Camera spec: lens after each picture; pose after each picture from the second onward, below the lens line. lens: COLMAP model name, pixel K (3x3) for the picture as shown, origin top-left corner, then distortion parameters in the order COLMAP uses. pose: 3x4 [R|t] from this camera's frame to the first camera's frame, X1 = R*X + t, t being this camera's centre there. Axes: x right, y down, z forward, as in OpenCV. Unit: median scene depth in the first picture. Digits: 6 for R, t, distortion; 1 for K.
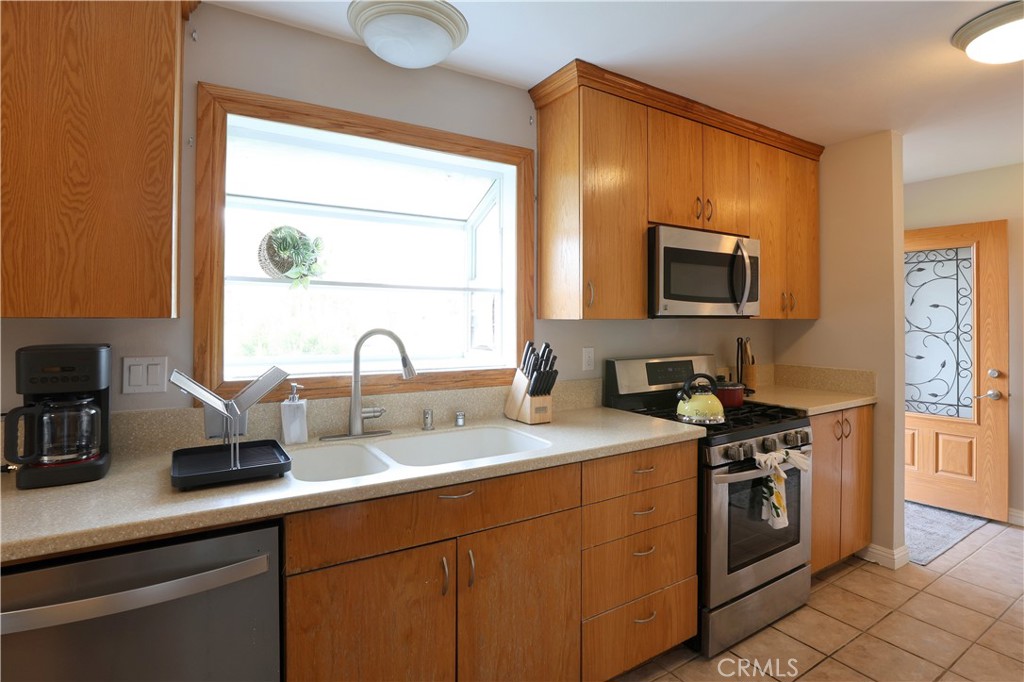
lens RADIAL K [[470.2, 0, 513.7], [0, 470.2, 309.2], [0, 0, 1]] dist [-0.070574, 0.025500]
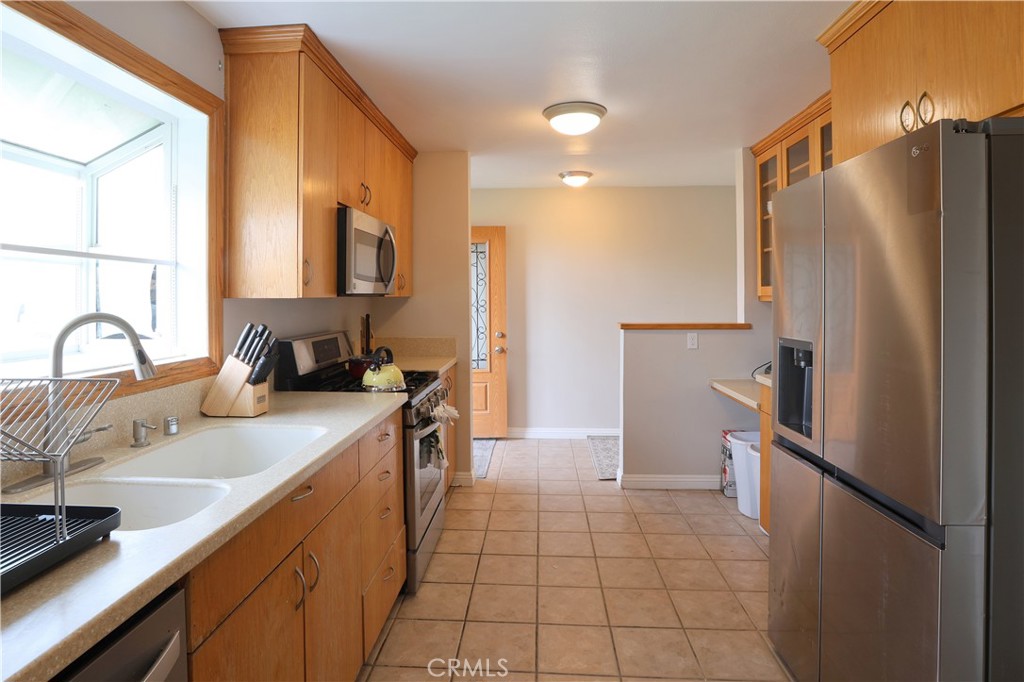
lens RADIAL K [[471.0, 0, 510.0], [0, 471.0, 286.8], [0, 0, 1]] dist [-0.066500, 0.014452]
pose [[0.652510, 0.008733, 0.757730, -0.245815], [-0.007529, 0.999959, -0.005041, 0.000482], [-0.757743, -0.002416, 0.652549, 0.052804]]
